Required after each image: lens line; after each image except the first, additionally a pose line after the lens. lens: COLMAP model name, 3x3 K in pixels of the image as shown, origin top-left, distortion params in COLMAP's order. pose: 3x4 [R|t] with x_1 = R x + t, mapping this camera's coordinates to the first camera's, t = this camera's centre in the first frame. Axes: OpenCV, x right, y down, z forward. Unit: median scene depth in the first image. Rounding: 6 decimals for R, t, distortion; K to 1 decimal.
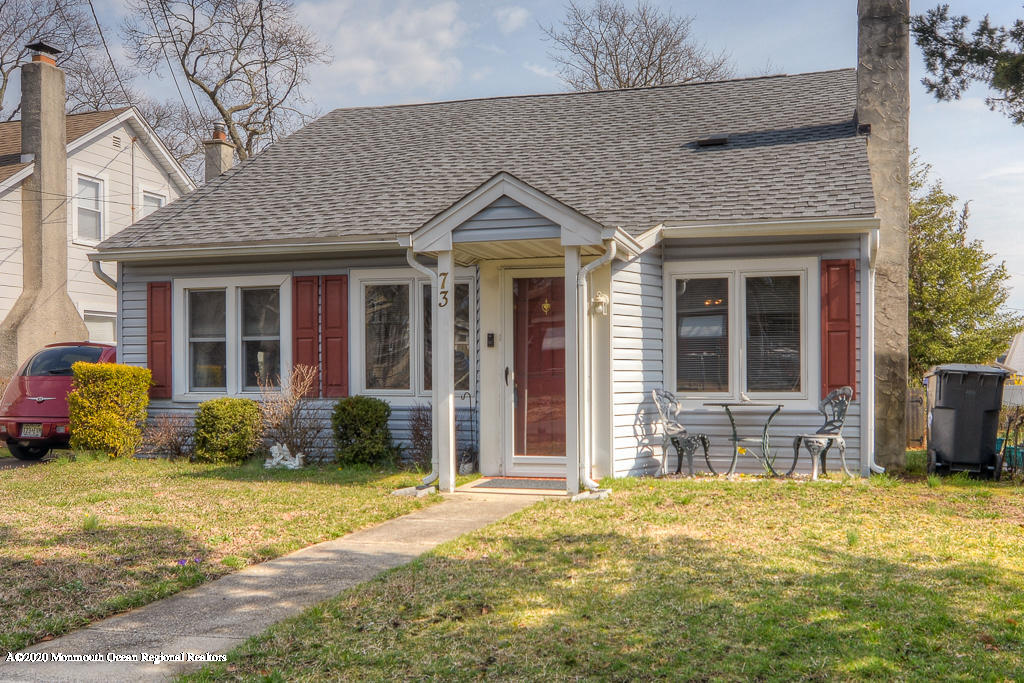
lens RADIAL K [[467.9, 0, 512.0], [0, 467.9, 341.5], [0, 0, 1]] dist [-0.019050, -0.000199]
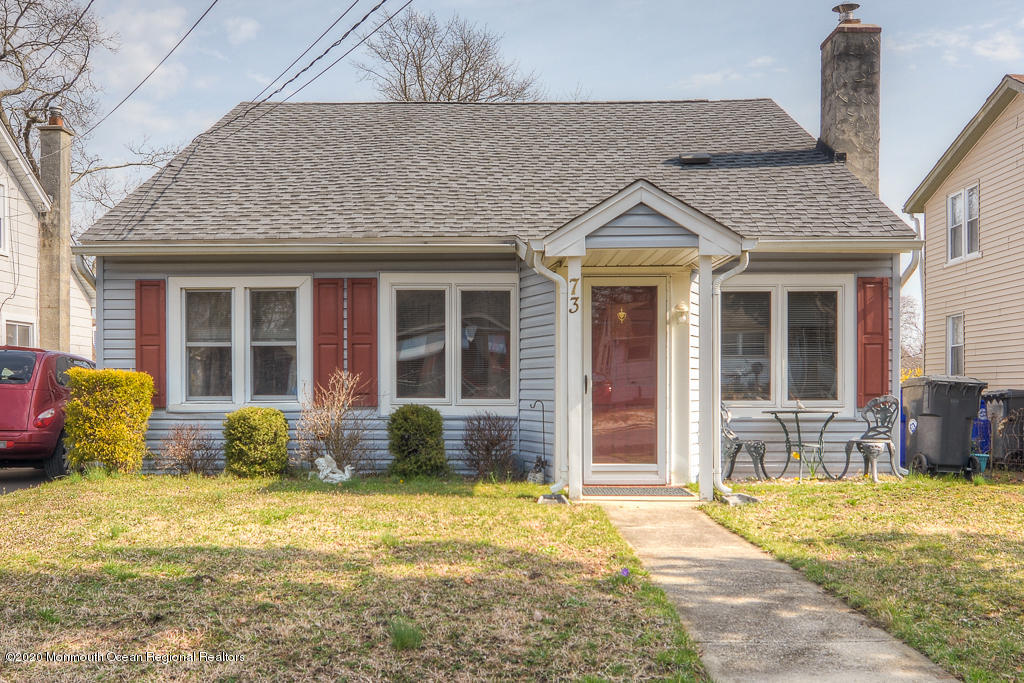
lens RADIAL K [[467.9, 0, 512.0], [0, 467.9, 341.5], [0, 0, 1]] dist [-0.019050, -0.000199]
pose [[0.994334, 0.012762, 0.105535, -0.225306], [-0.010819, 0.999762, -0.018966, 0.003256], [-0.105752, 0.017717, 0.994235, 0.023416]]
